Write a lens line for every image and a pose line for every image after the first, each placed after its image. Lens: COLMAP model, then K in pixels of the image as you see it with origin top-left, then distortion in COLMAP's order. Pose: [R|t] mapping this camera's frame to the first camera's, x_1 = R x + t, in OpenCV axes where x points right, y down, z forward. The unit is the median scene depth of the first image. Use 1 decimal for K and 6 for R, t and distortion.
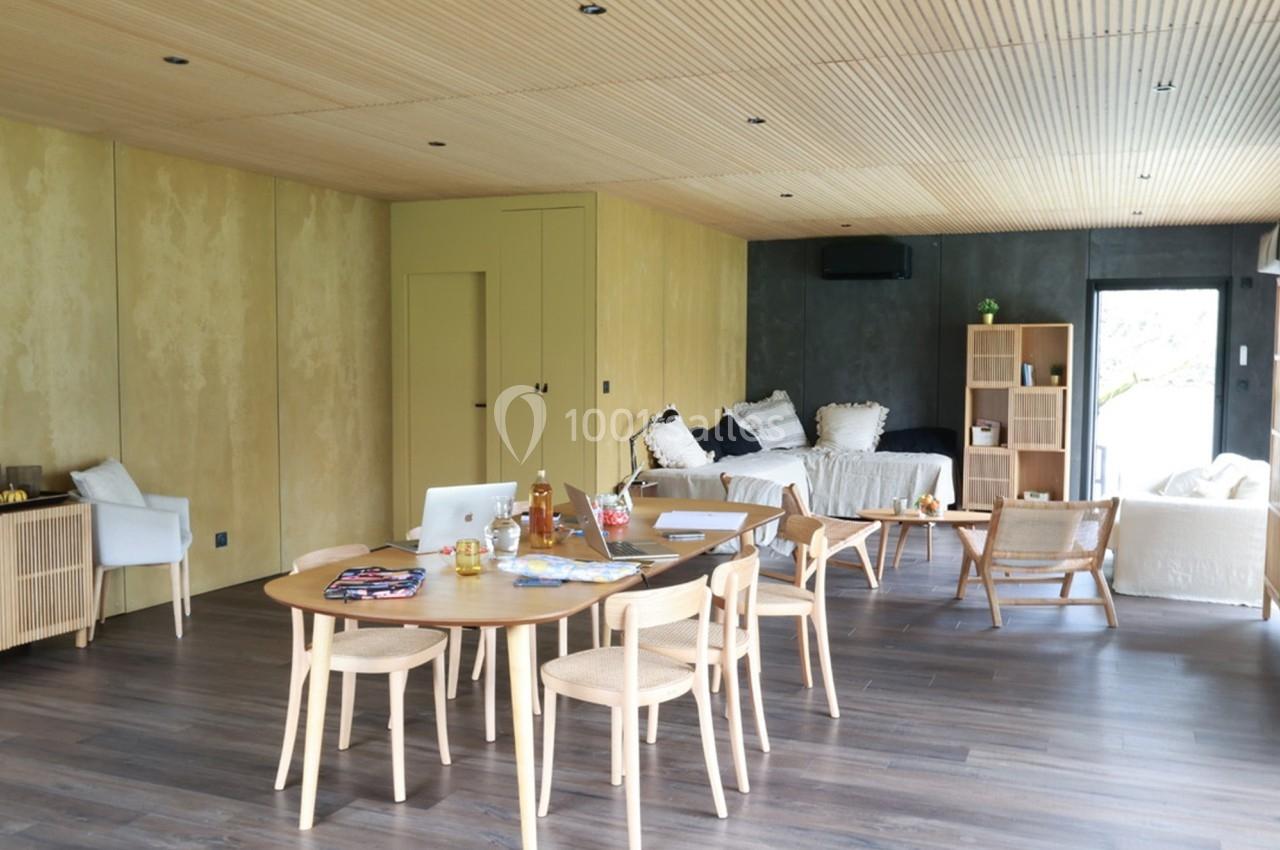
lens RADIAL K [[1134.4, 0, 648.1], [0, 1134.4, 436.2], [0, 0, 1]] dist [0.001703, 0.003982]
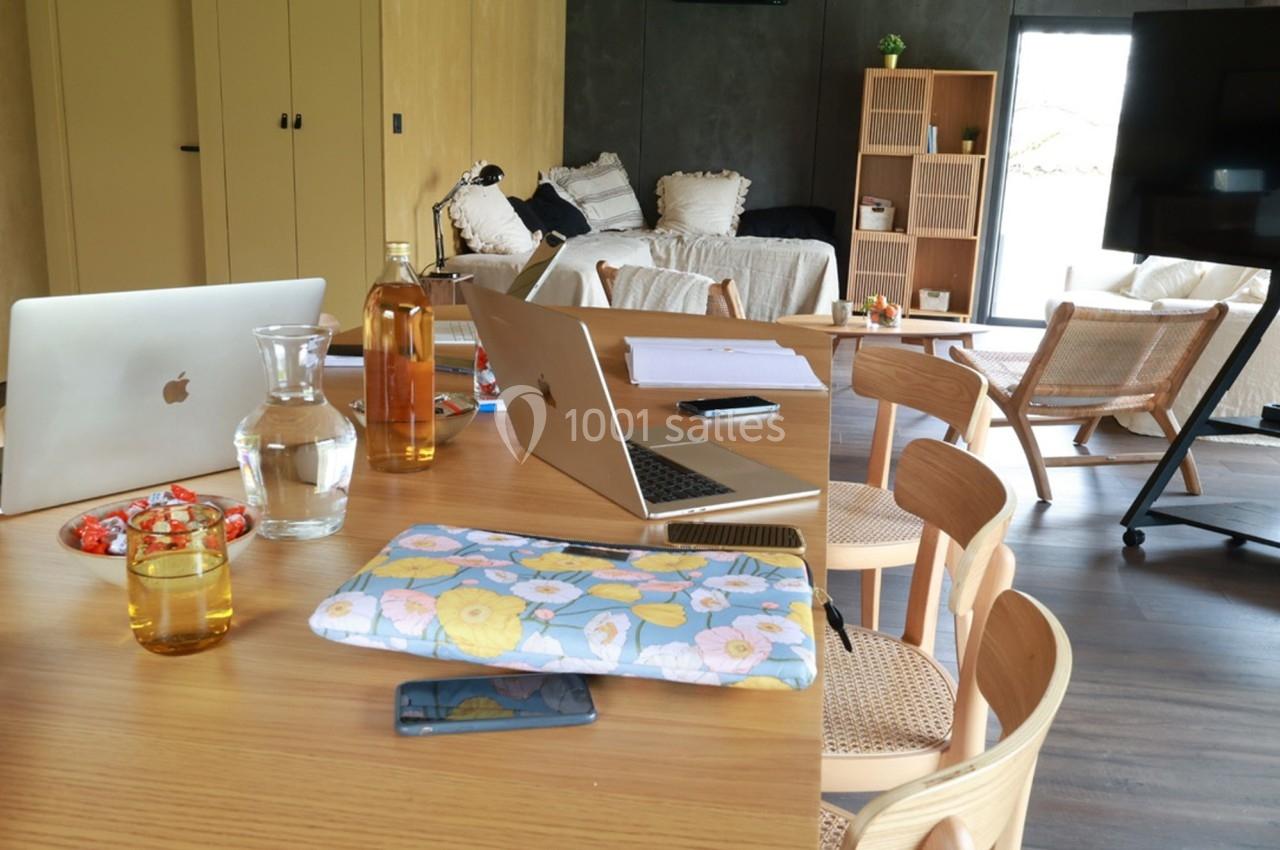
lens RADIAL K [[1134.4, 0, 648.1], [0, 1134.4, 436.2], [0, 0, 1]] dist [0.001703, 0.003982]
pose [[0.973180, -0.024542, 0.228732, -0.040318], [-0.017556, 0.983471, 0.180215, 0.009864], [-0.229374, -0.179397, 0.956663, 0.260924]]
